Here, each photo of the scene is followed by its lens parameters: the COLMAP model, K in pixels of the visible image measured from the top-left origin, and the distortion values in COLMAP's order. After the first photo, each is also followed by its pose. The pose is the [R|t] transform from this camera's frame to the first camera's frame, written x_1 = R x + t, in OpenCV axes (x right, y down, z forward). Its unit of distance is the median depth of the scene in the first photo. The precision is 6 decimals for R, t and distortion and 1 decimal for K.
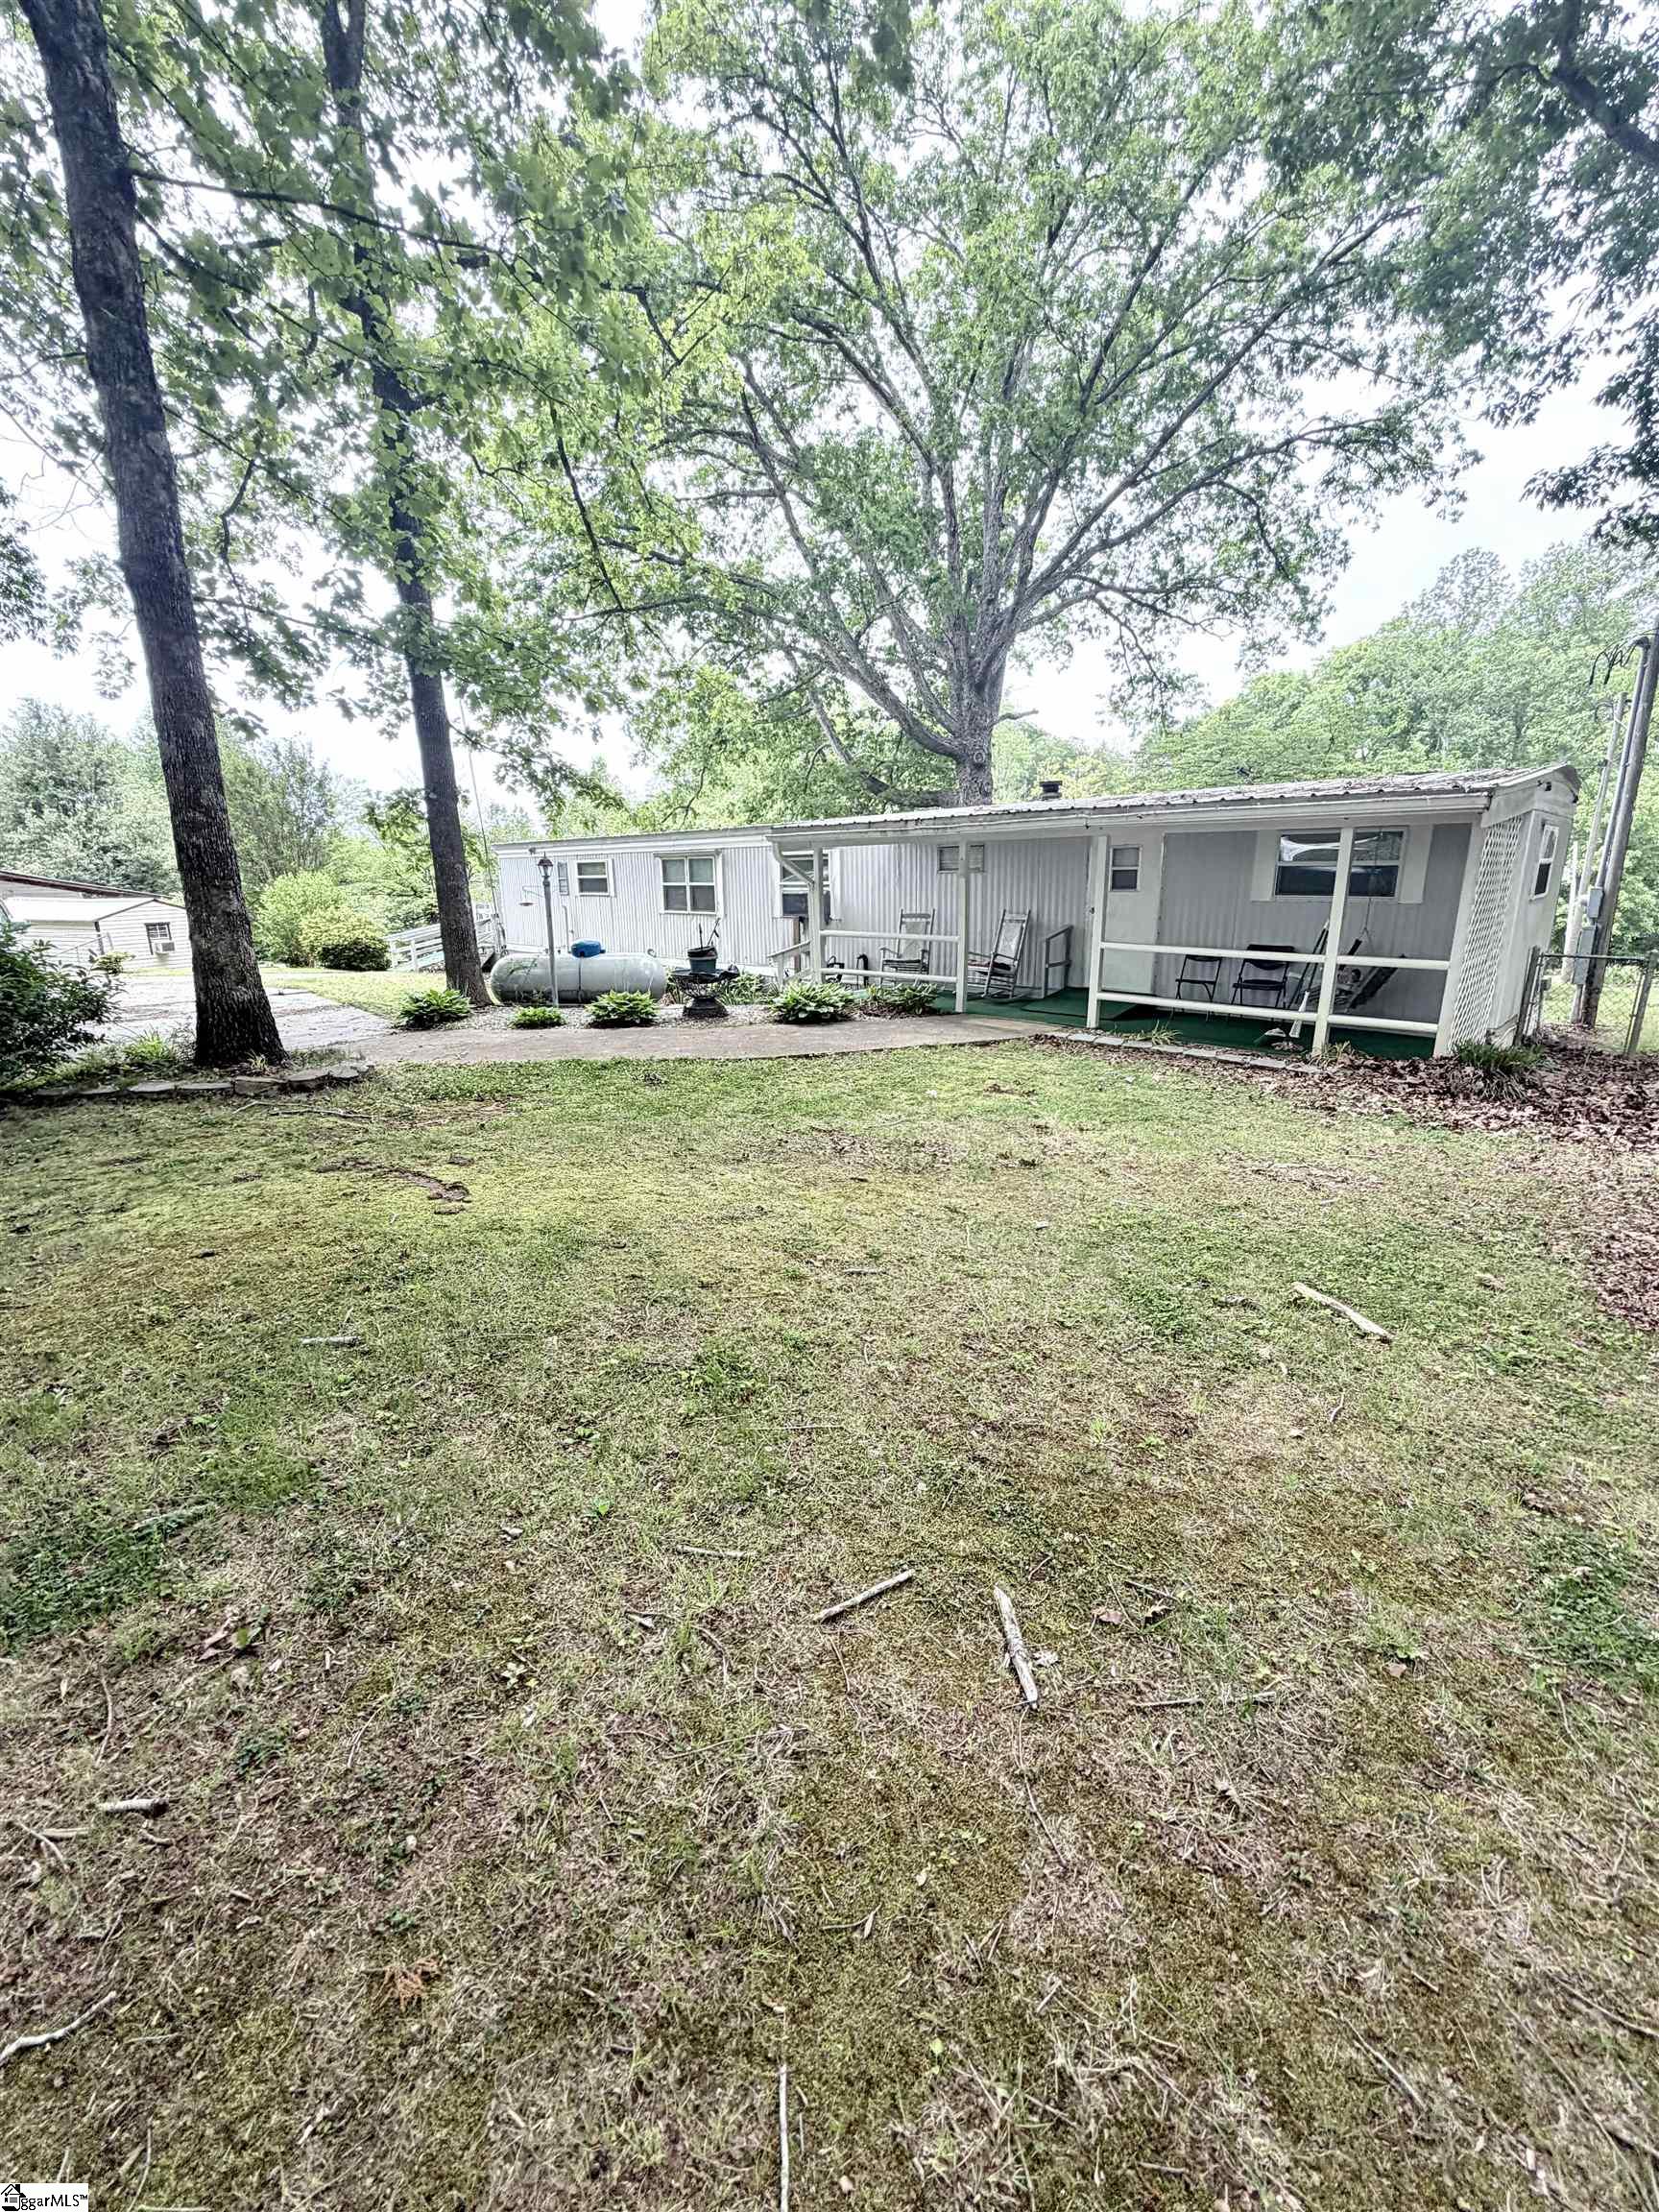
lens RADIAL K [[881.8, 0, 819.2], [0, 881.8, 1100.8], [0, 0, 1]] dist [0.001185, -0.000299]
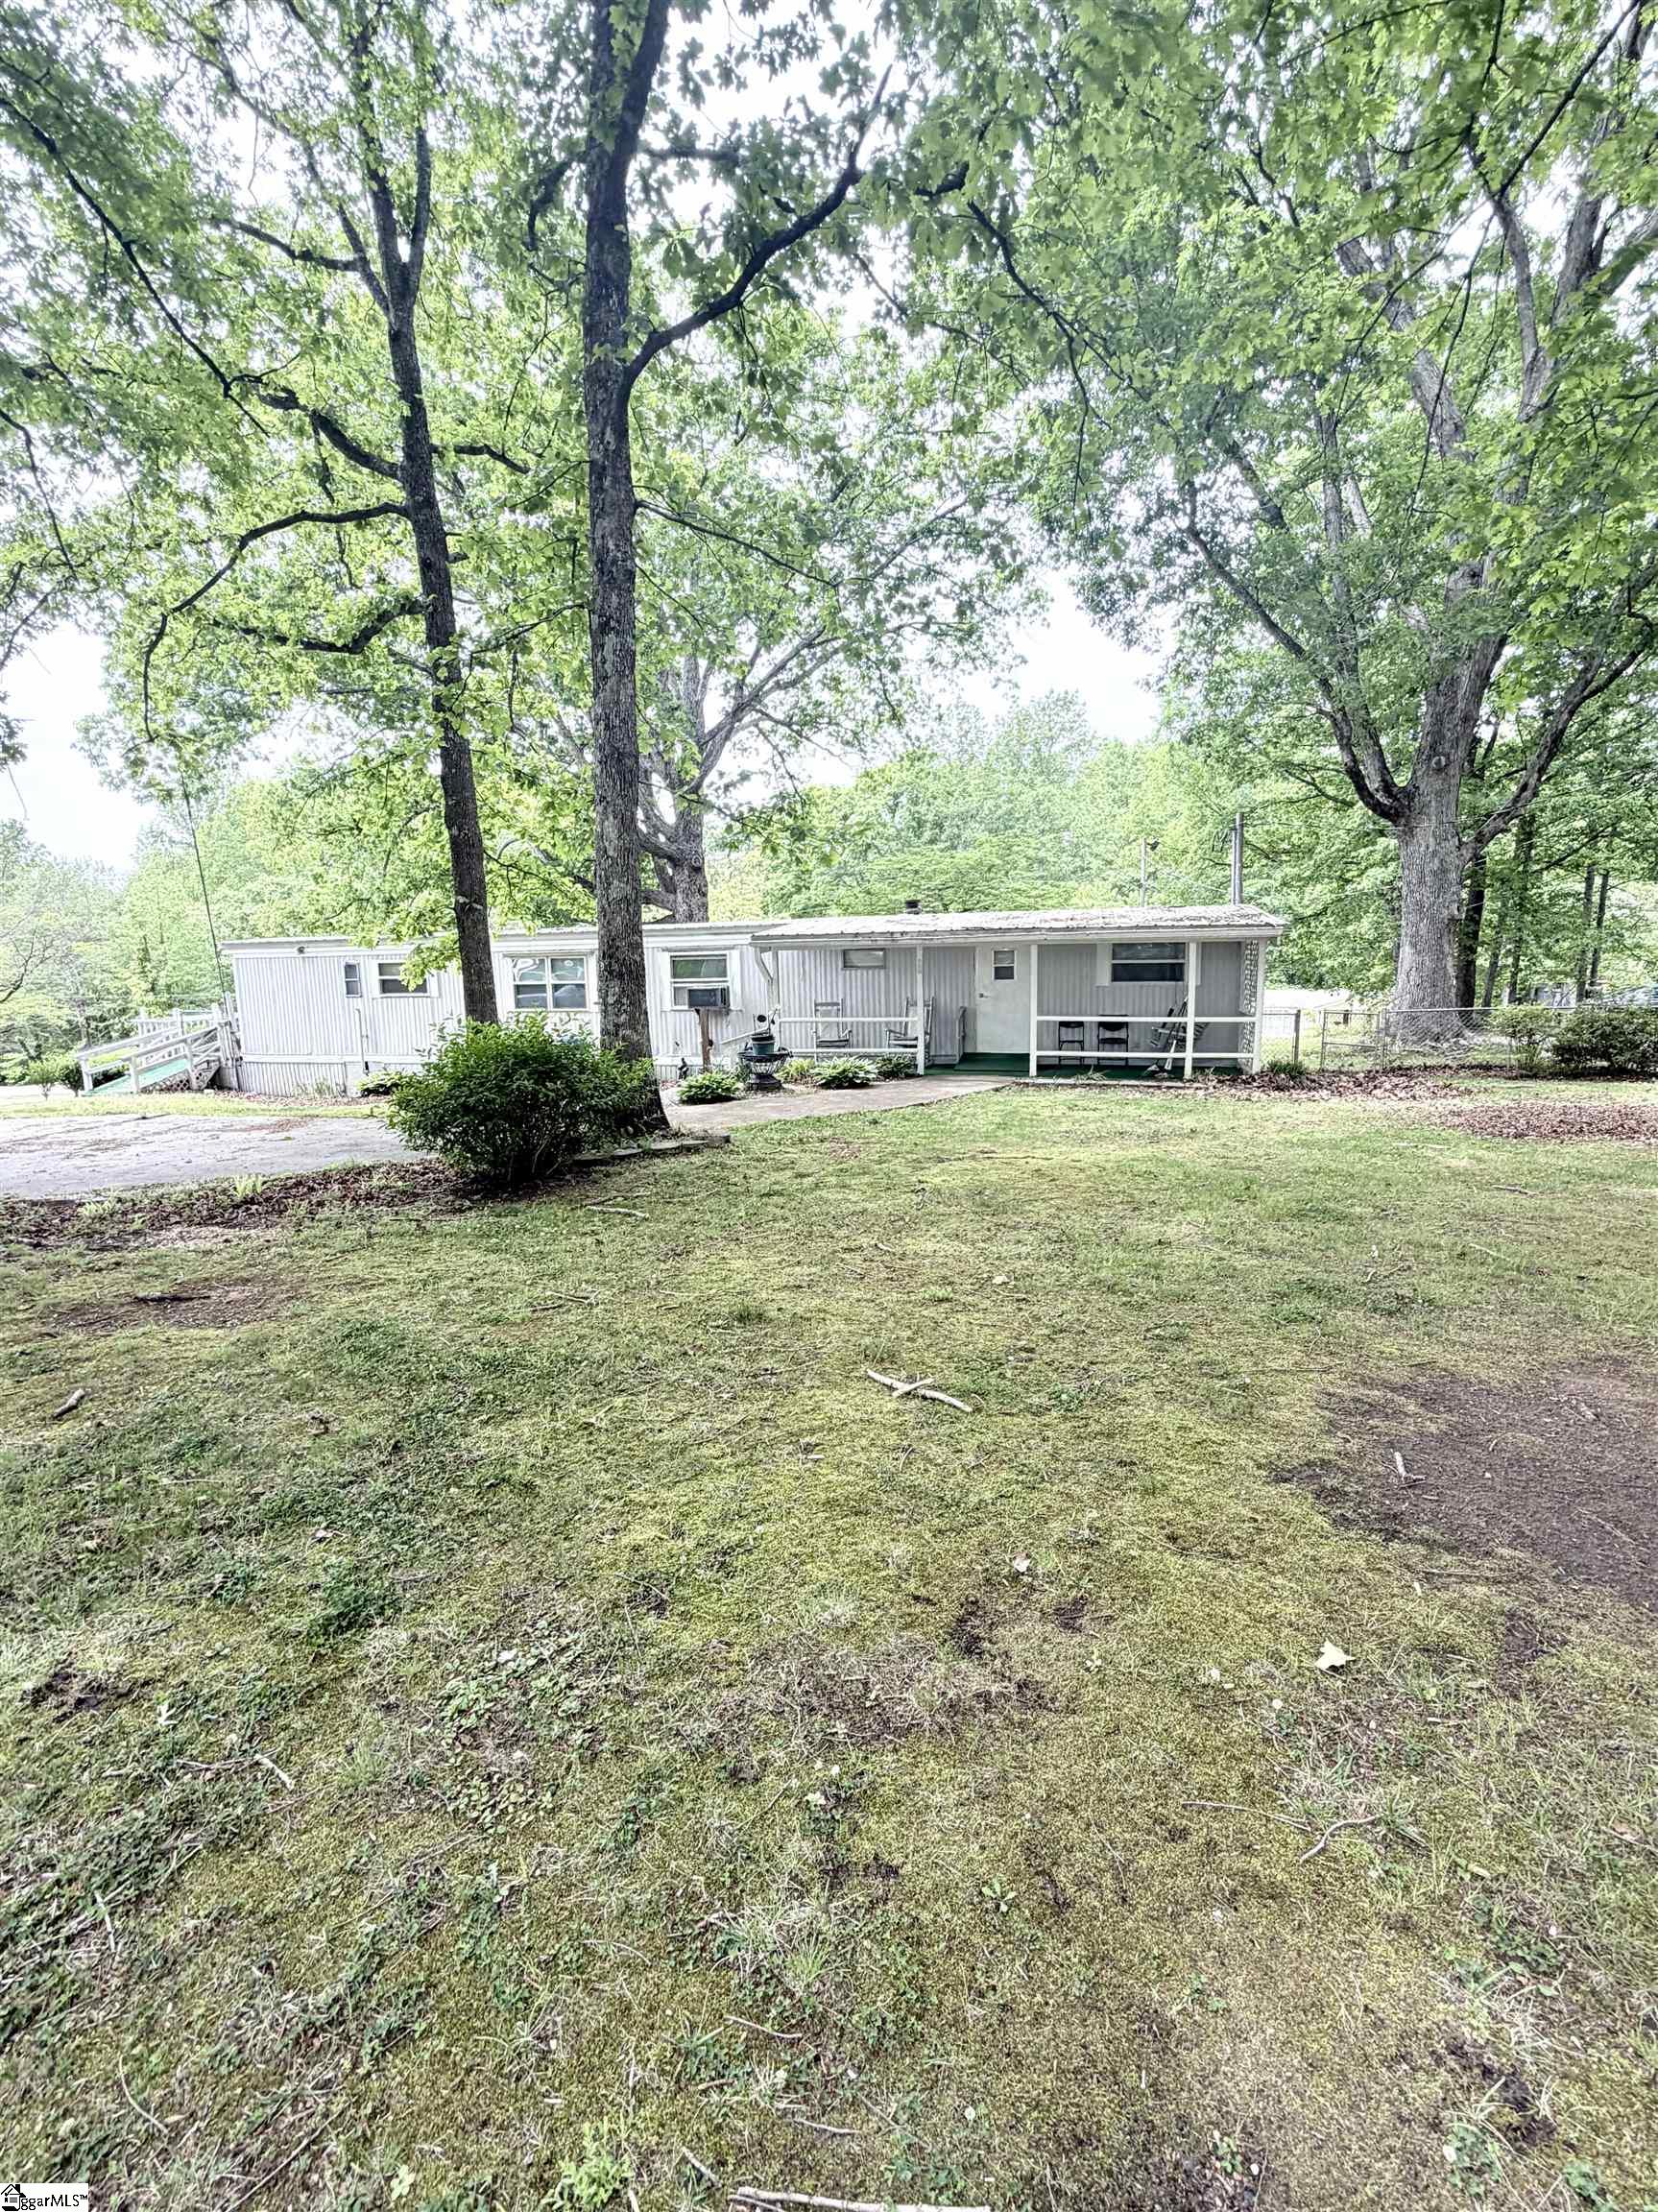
lens RADIAL K [[981.6, 0, 825.3], [0, 981.6, 1101.0], [0, 0, 1]] dist [0.000839, 0.000034]
pose [[0.878364, -0.077402, 0.471684, -0.696009], [0.130023, 0.988282, -0.079953, 0.037272], [-0.459968, 0.131558, 0.878135, -0.215583]]
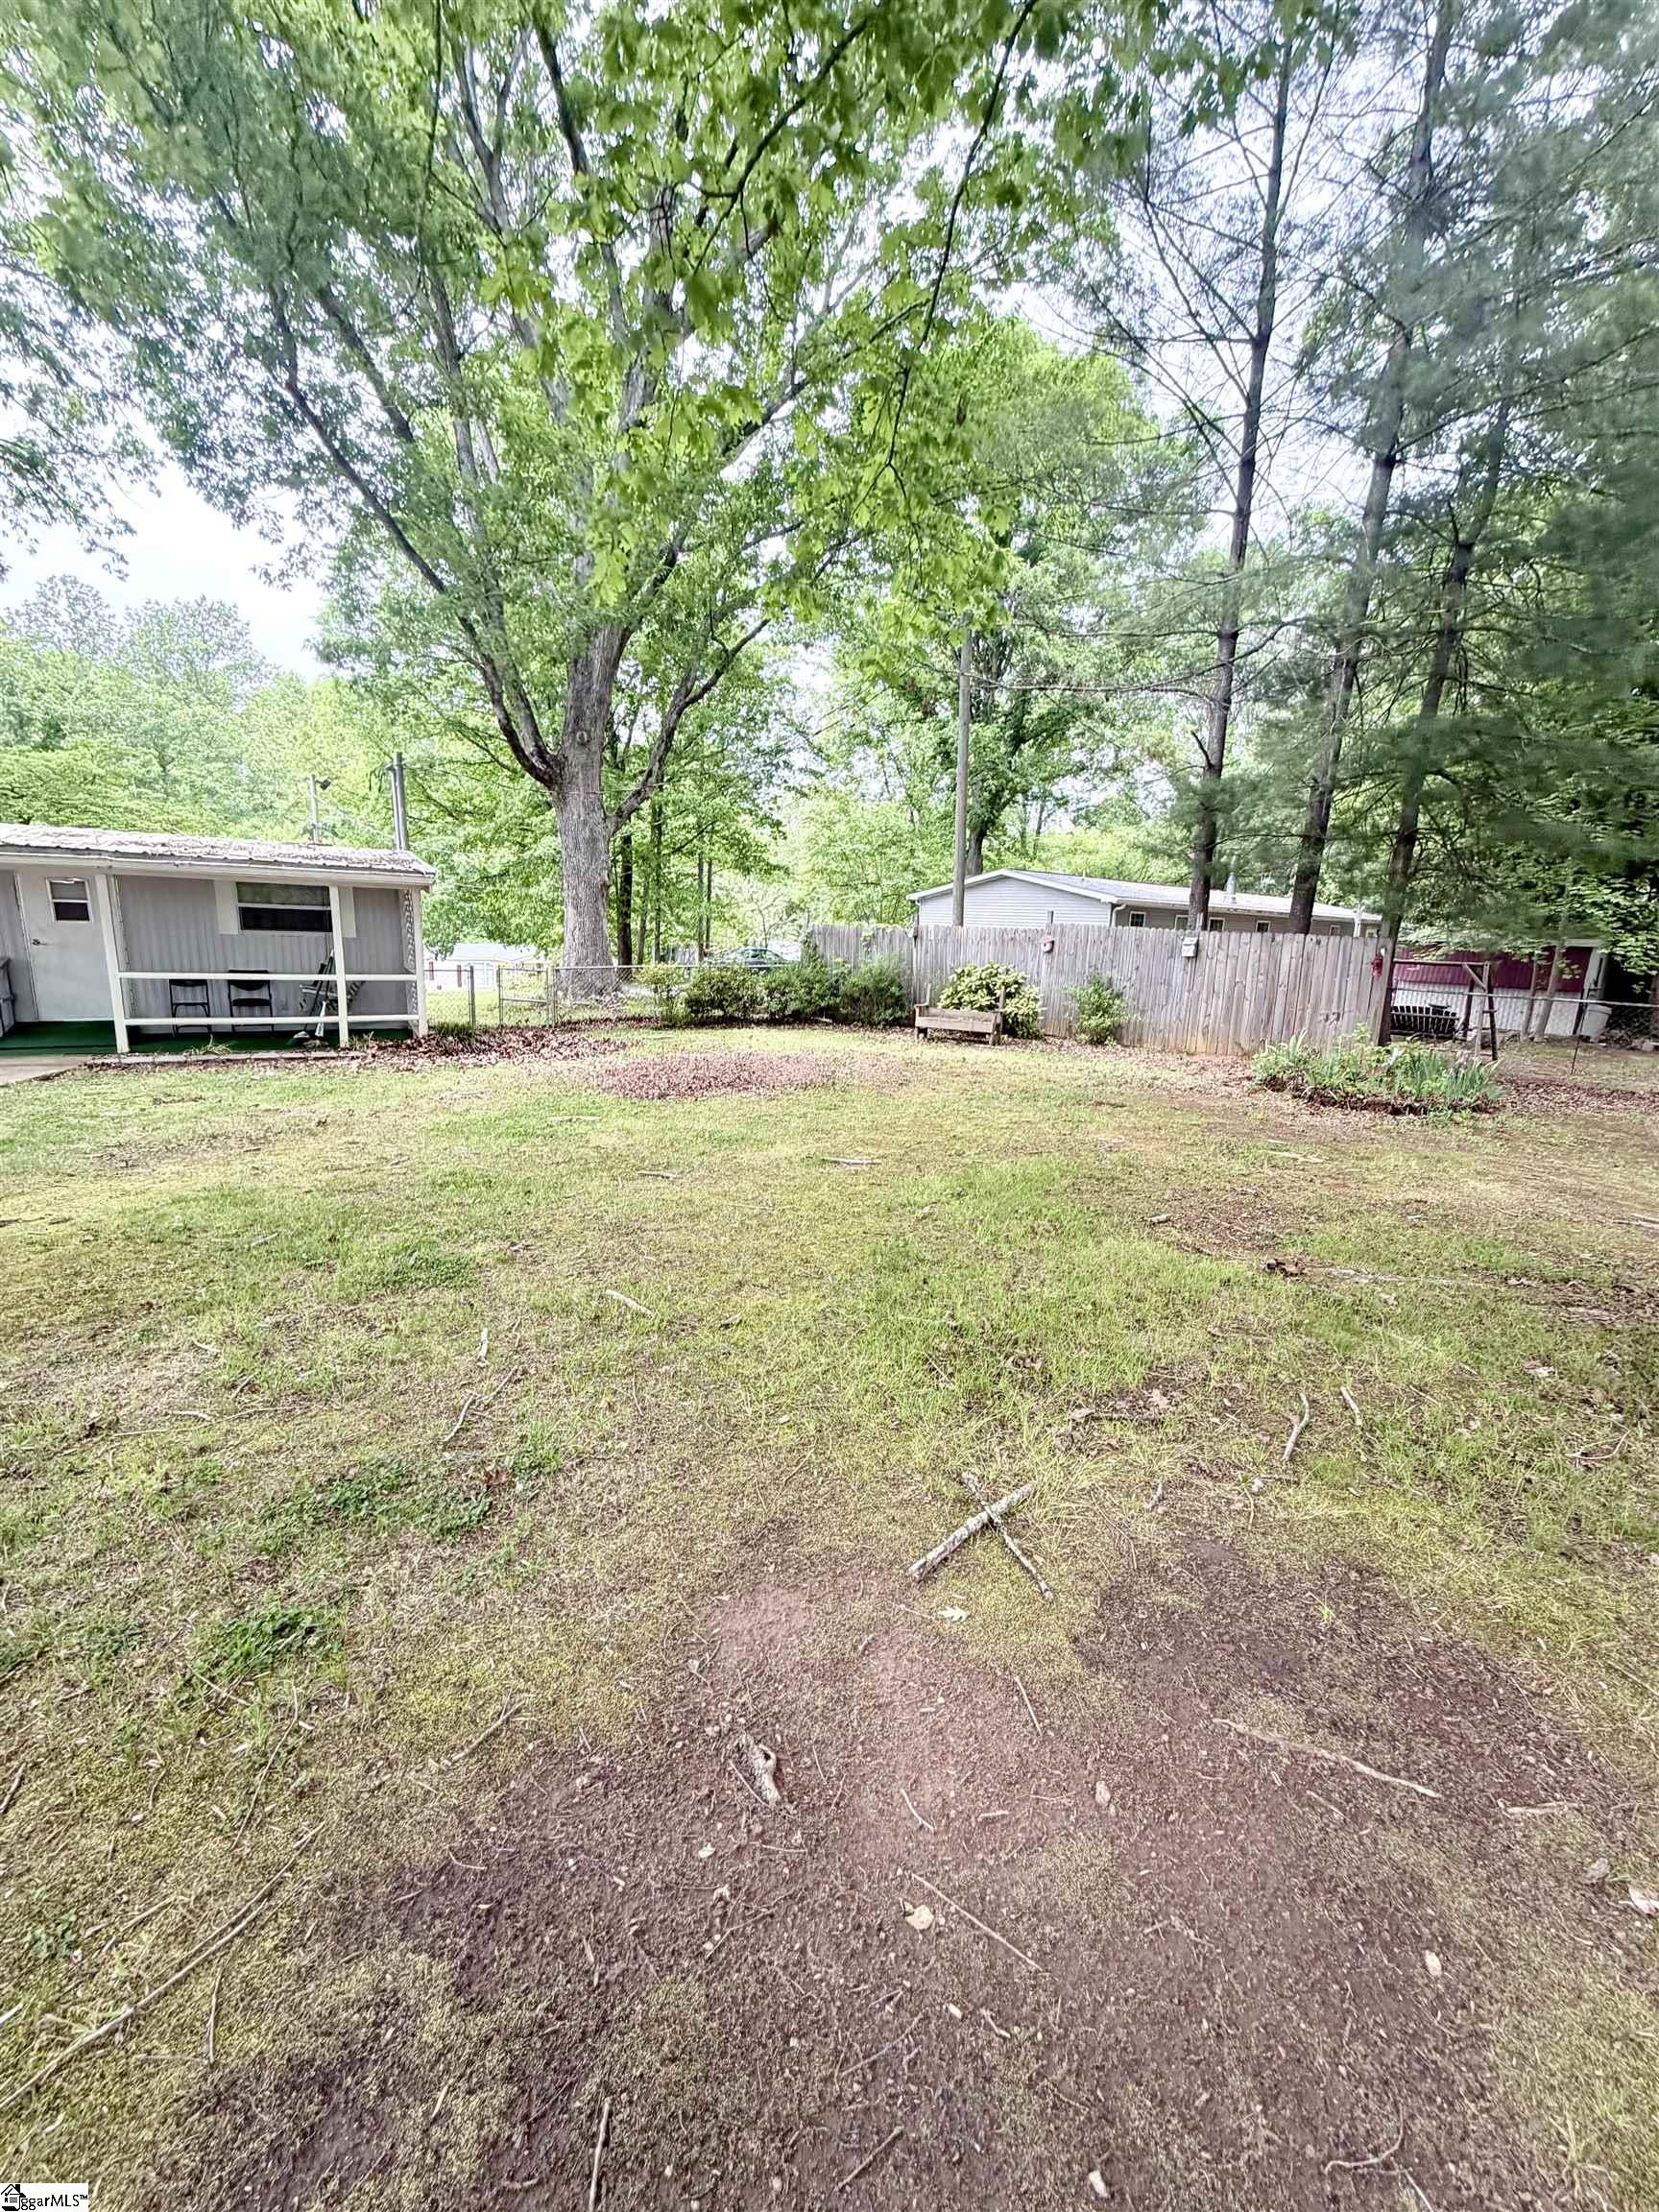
lens RADIAL K [[881.8, 0, 830.7], [0, 881.8, 1109.2], [0, 0, 1]] dist [0.001185, -0.000299]
pose [[0.273247, -0.183419, 0.944295, -0.455522], [0.199728, 0.971078, 0.130827, 0.014290], [-0.940981, 0.152855, 0.301978, -0.110476]]
